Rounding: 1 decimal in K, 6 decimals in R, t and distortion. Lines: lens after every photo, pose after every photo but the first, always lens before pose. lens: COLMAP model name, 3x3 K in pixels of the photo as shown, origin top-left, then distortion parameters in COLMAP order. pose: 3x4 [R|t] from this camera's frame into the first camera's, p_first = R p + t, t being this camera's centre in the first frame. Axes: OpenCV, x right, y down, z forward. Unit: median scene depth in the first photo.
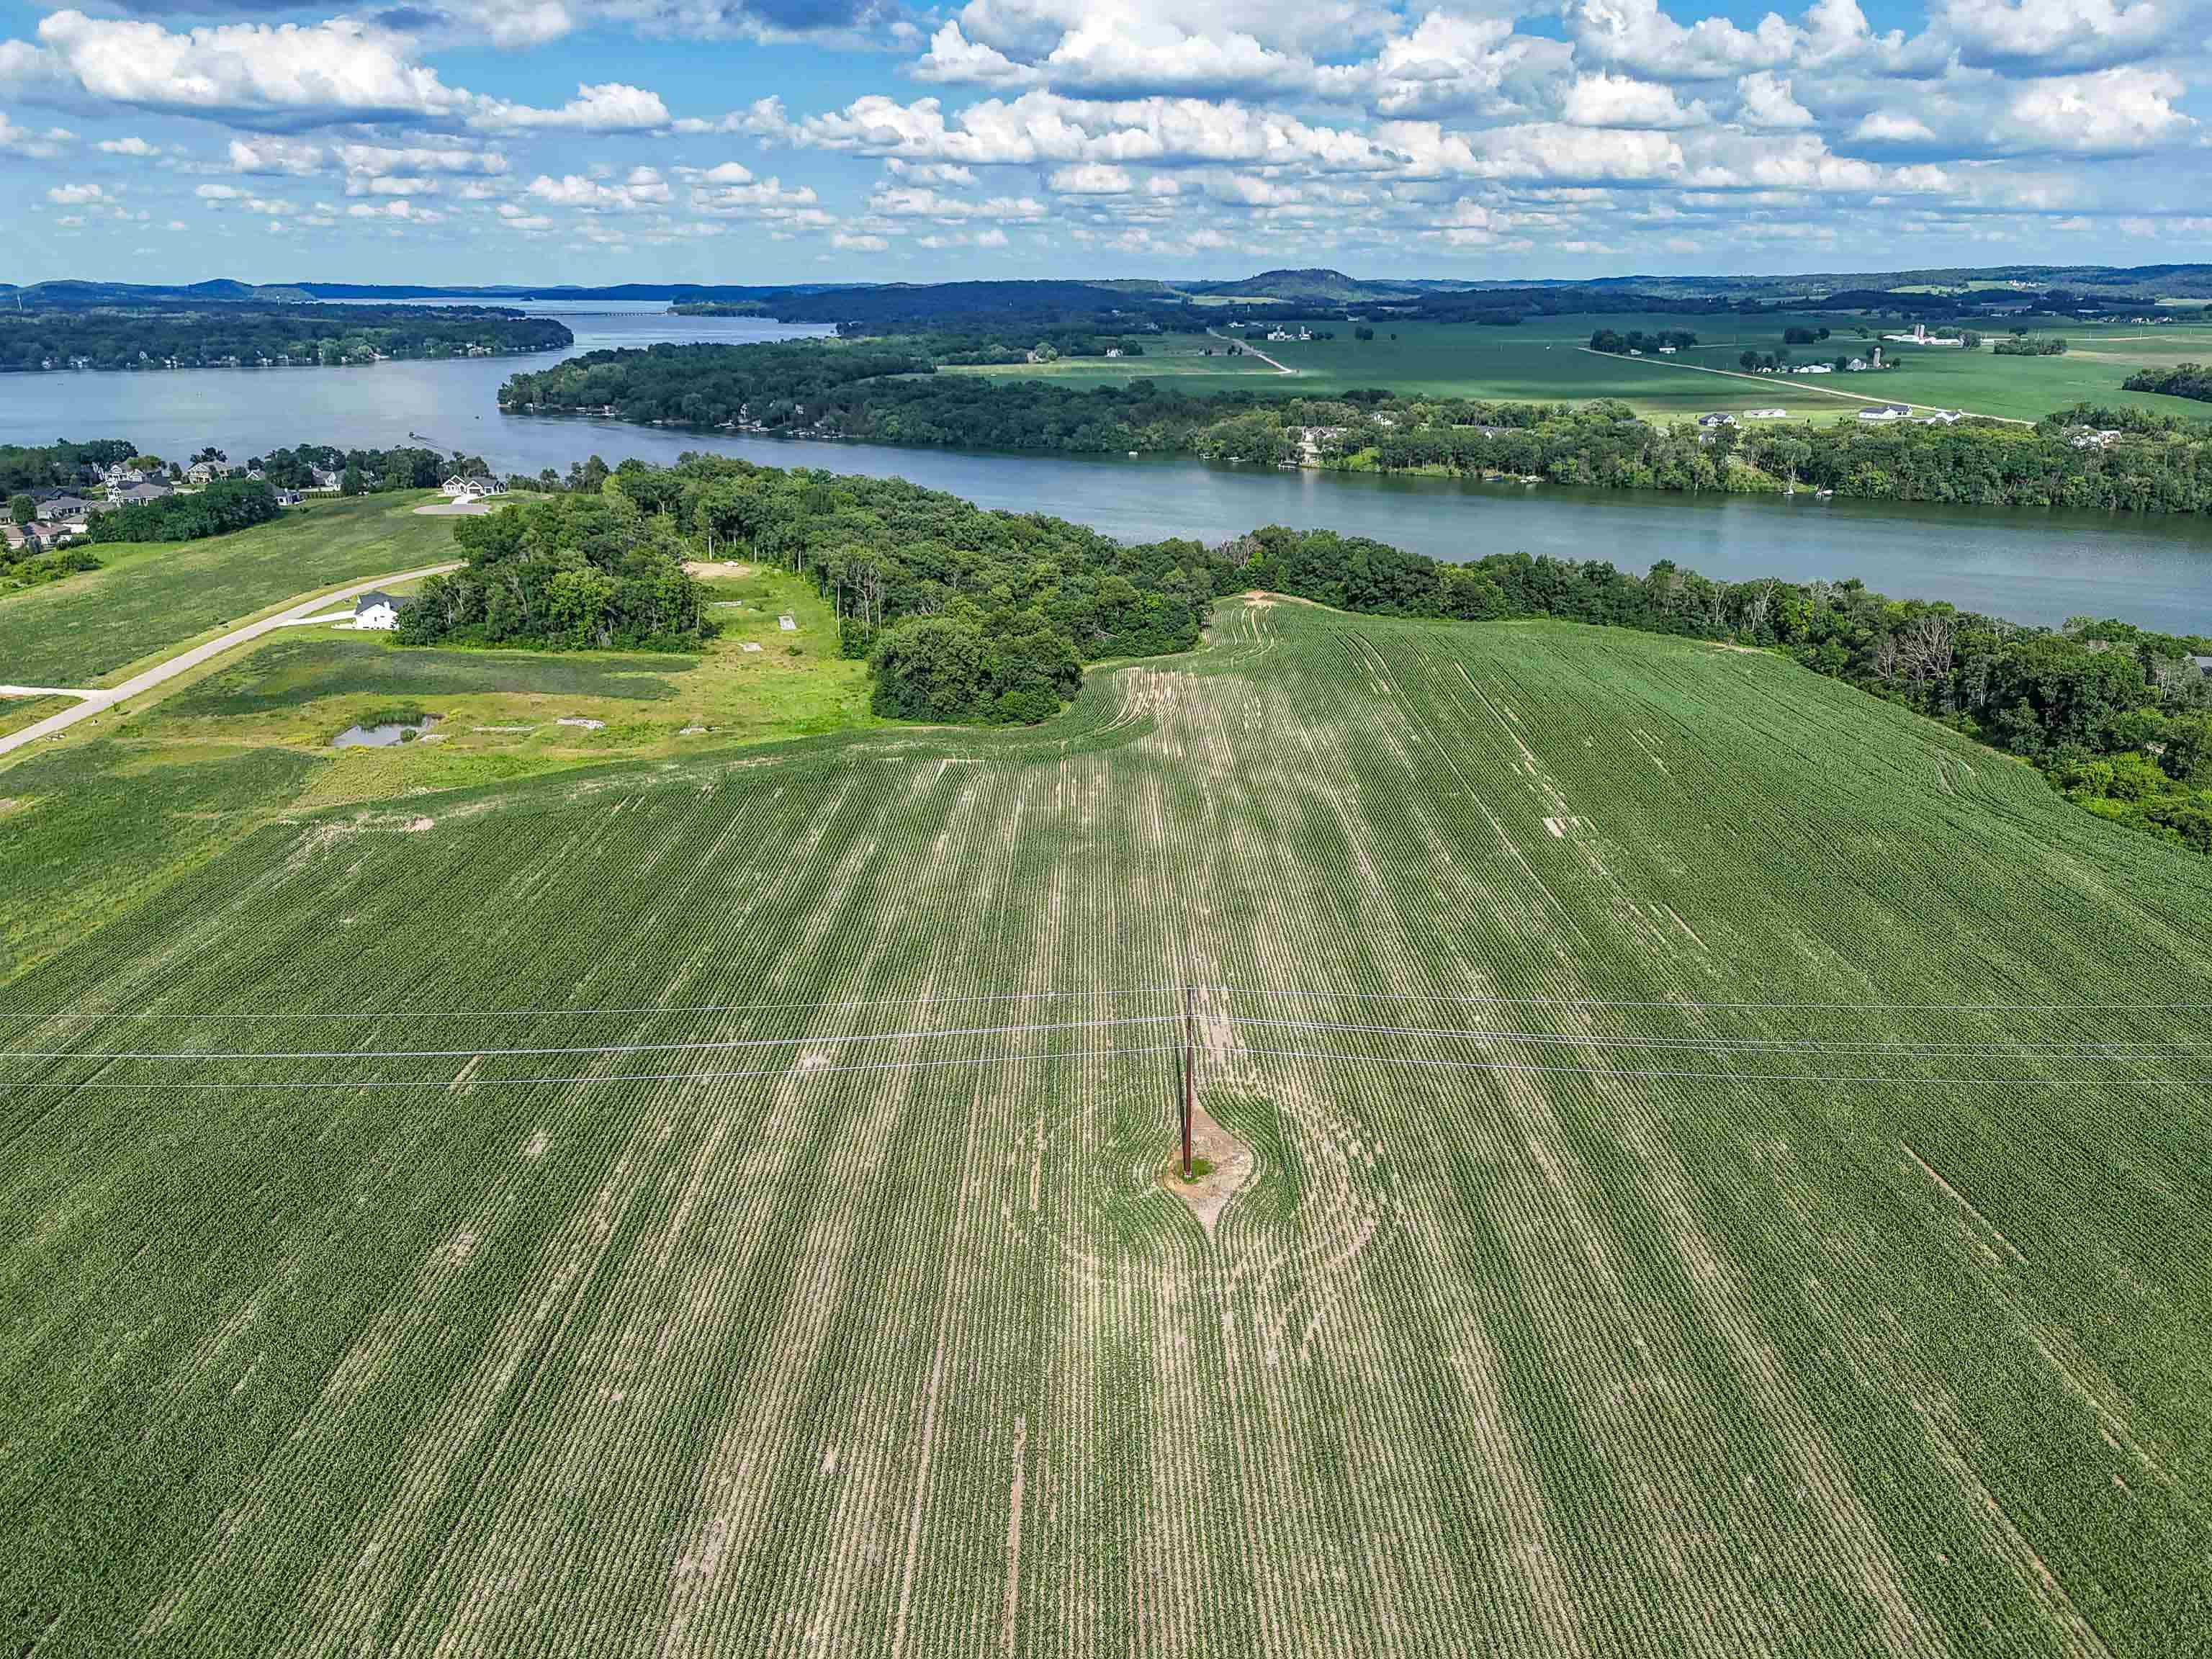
lens RADIAL K [[1624.8, 0, 1103.4], [0, 1624.8, 826.1], [0, 0, 1]] dist [0.068538, -0.059466]
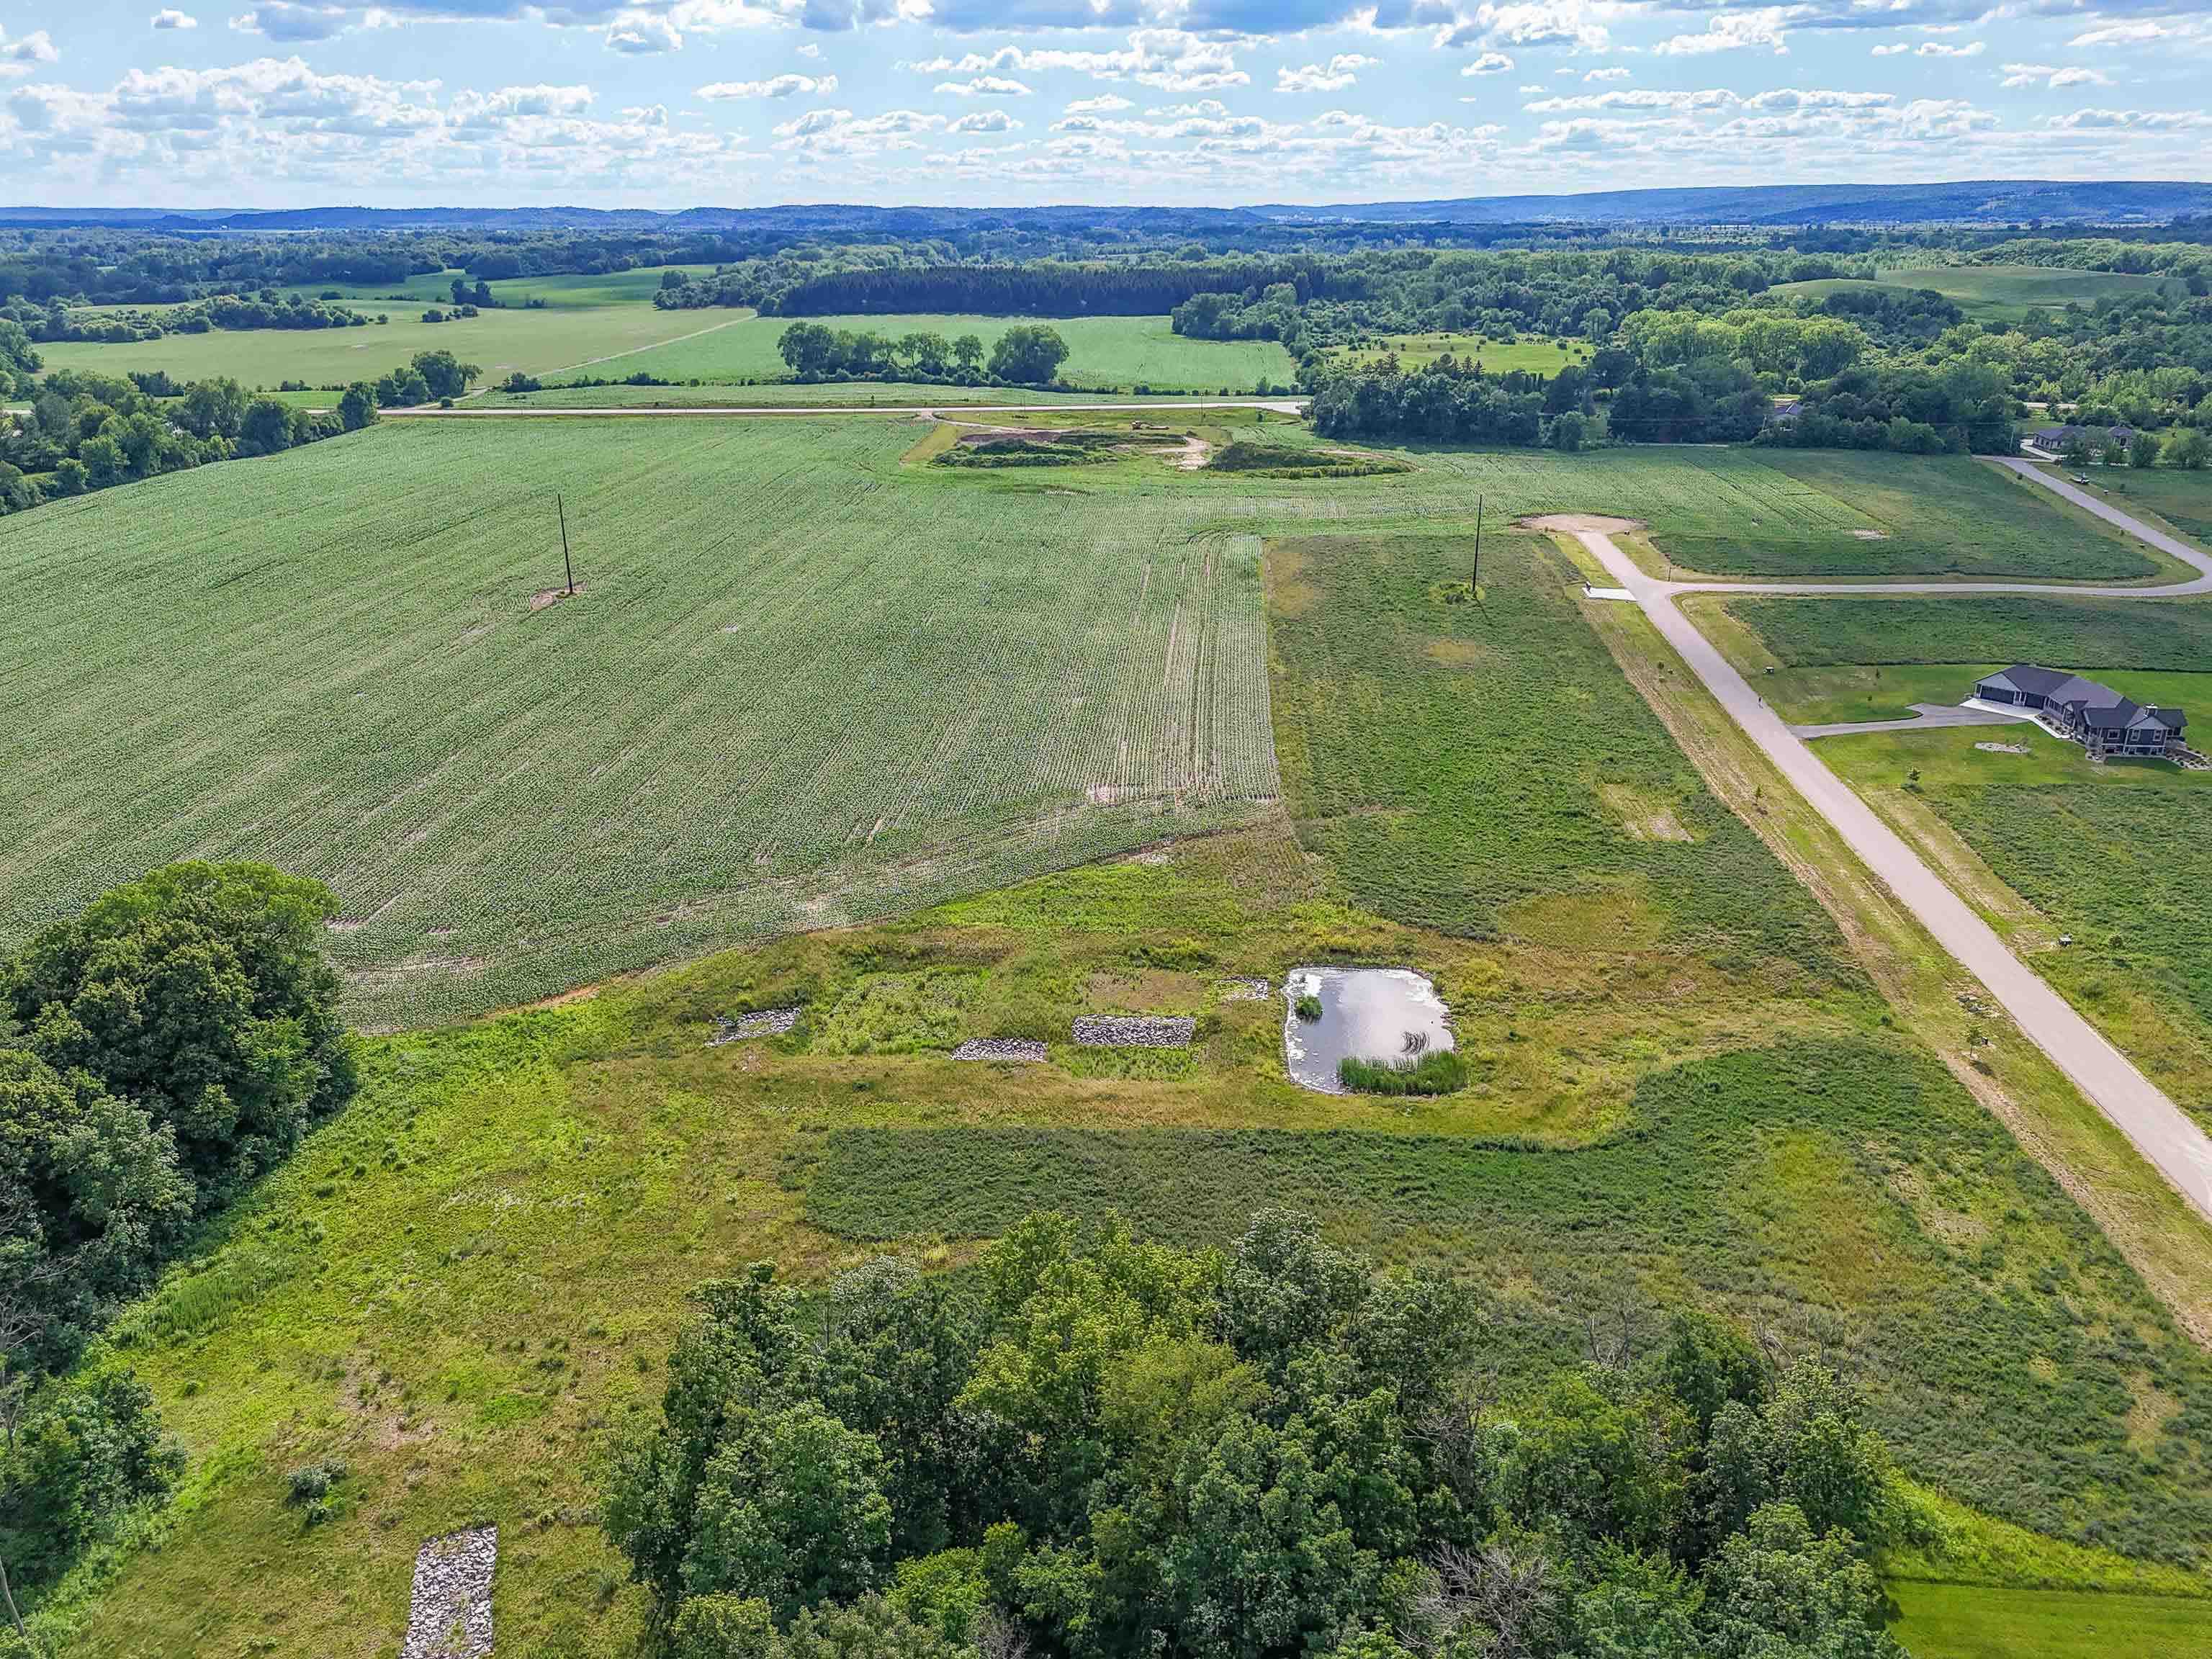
lens RADIAL K [[1624.8, 0, 1116.3], [0, 1624.8, 831.1], [0, 0, 1]] dist [0.068538, -0.059466]
pose [[-0.996498, -0.020894, 0.080969, -0.478258], [0.034794, 0.776877, 0.628690, -0.494911], [-0.076039, 0.629306, -0.773429, 1.611957]]
